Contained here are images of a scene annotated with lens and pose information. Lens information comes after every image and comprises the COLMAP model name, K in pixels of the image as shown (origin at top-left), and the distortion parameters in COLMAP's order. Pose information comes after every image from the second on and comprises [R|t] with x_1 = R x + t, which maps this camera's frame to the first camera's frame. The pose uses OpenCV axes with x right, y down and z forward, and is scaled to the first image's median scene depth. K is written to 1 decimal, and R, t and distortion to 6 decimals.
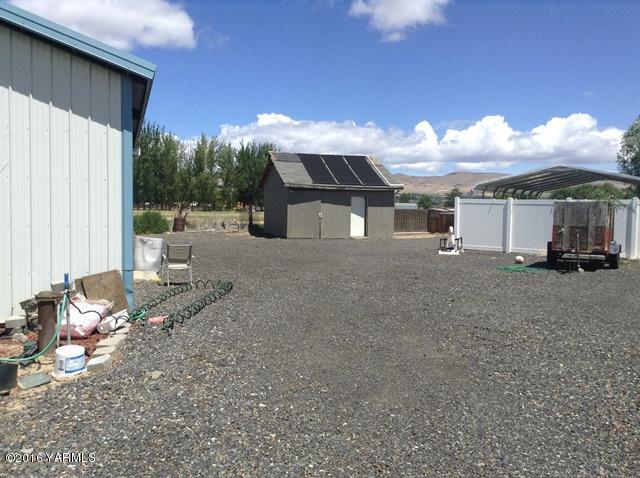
lens RADIAL K [[577.4, 0, 316.9], [0, 577.4, 238.9], [0, 0, 1]] dist [0.140514, -0.230734]
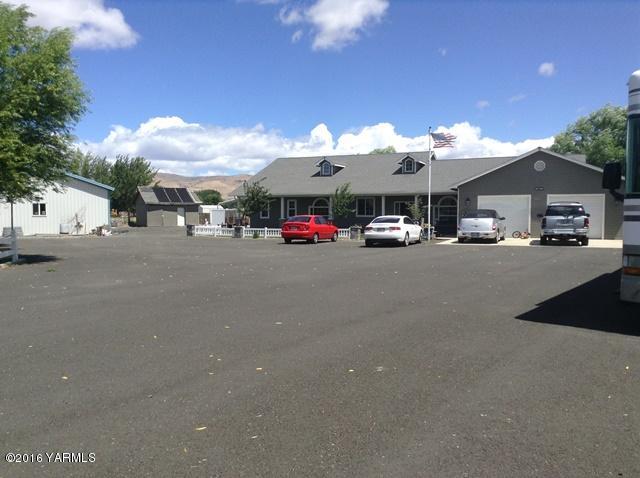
lens RADIAL K [[577.4, 0, 316.9], [0, 577.4, 238.9], [0, 0, 1]] dist [0.140514, -0.230734]
pose [[0.978347, -0.025217, 0.205431, 0.120887], [0.026817, 0.999628, -0.005011, 0.071506], [-0.205228, 0.010412, 0.978659, -1.284986]]
